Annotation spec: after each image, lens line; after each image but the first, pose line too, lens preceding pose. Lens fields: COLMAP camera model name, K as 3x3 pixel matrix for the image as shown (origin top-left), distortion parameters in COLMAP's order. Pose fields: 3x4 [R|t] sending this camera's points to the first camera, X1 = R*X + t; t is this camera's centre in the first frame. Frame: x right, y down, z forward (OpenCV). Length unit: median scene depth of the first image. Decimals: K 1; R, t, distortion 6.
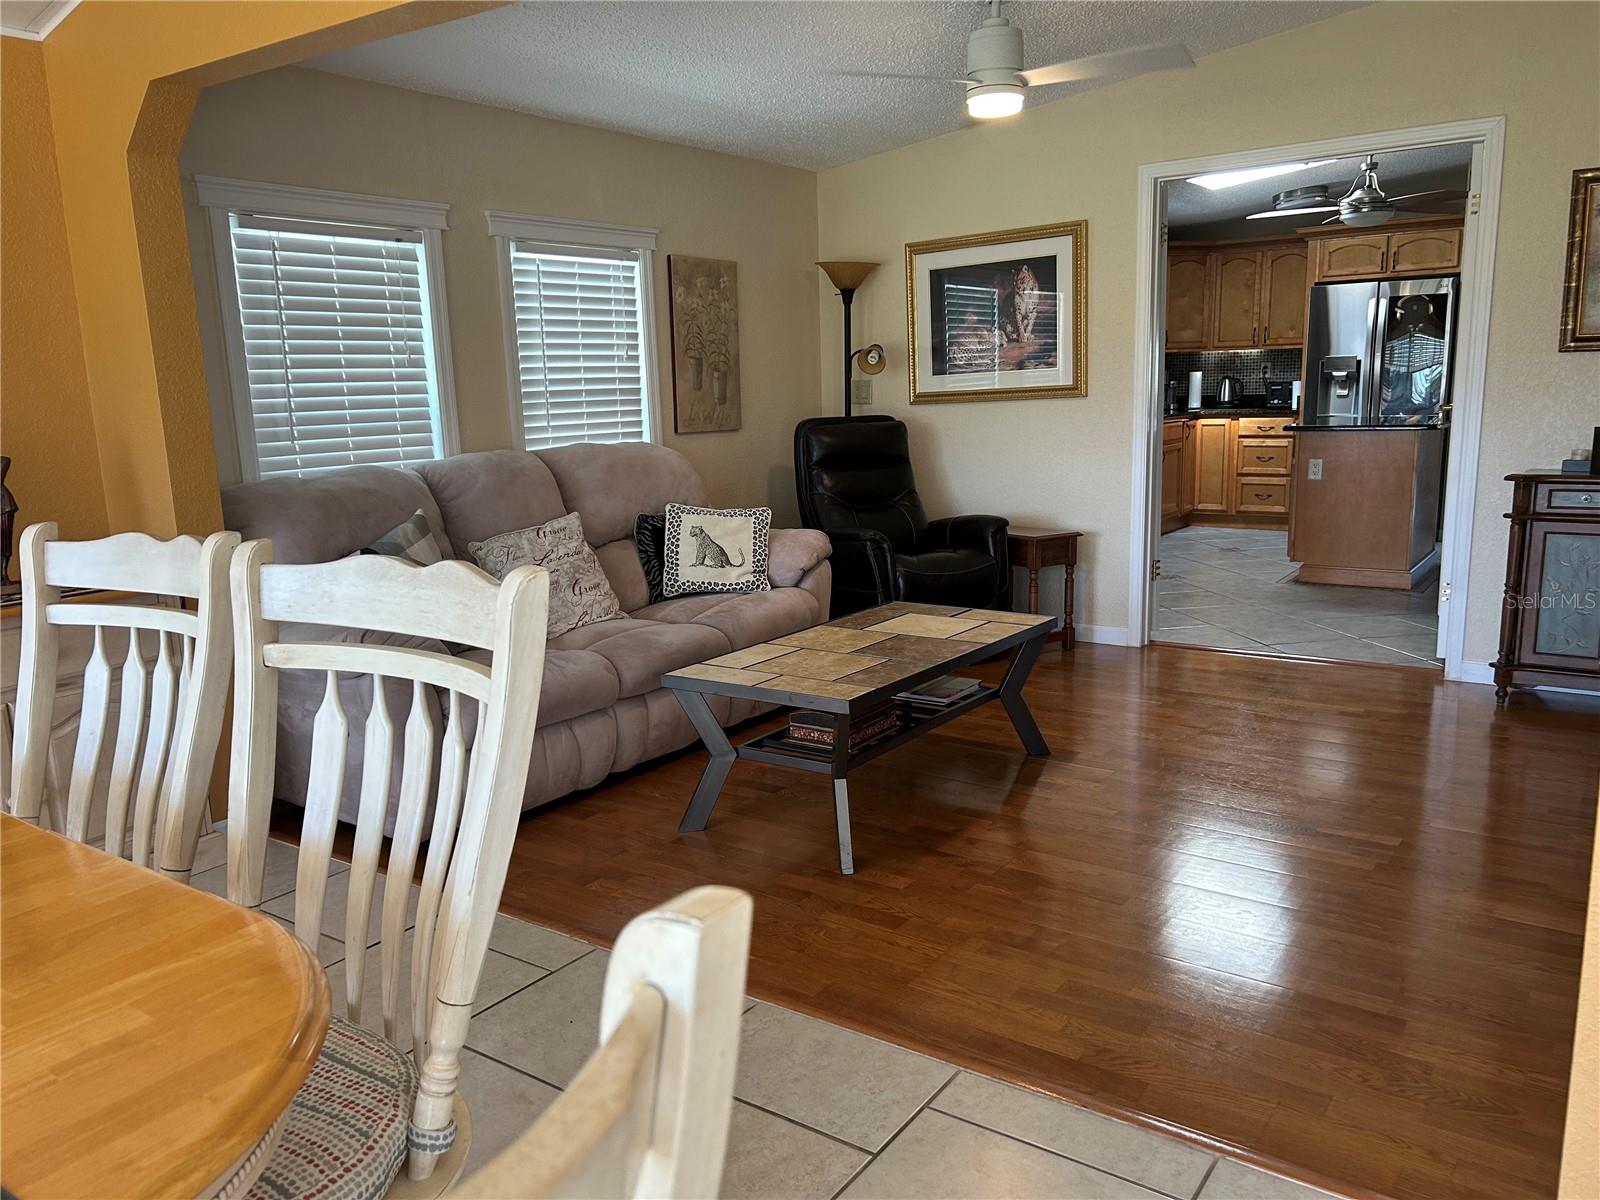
lens RADIAL K [[1209.7, 0, 797.6], [0, 1209.7, 607.9], [0, 0, 1]] dist [0.074421, -0.110462]
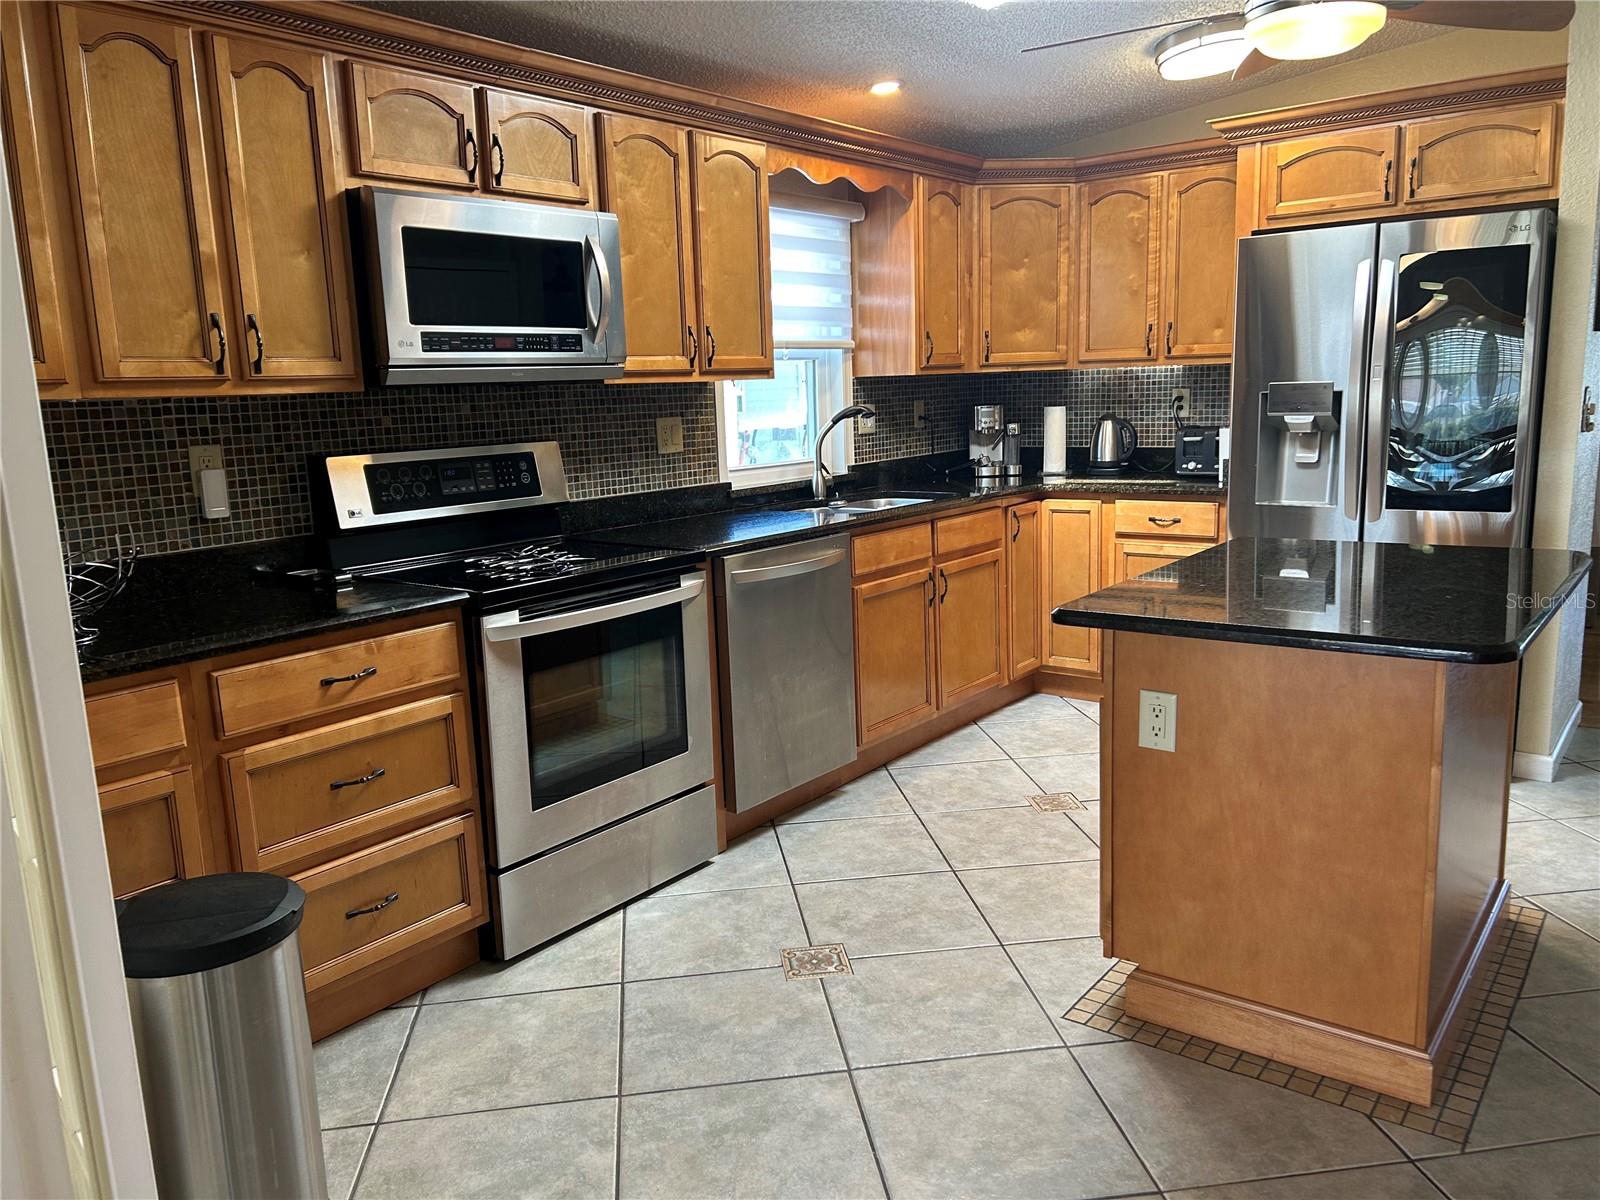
lens RADIAL K [[1209.7, 0, 797.6], [0, 1209.7, 607.9], [0, 0, 1]] dist [0.074421, -0.110462]
pose [[0.998833, -0.001350, -0.048275, 0.254862], [0.001519, 0.999993, 0.003455, -0.112931], [0.048270, -0.003524, 0.998828, 0.483318]]
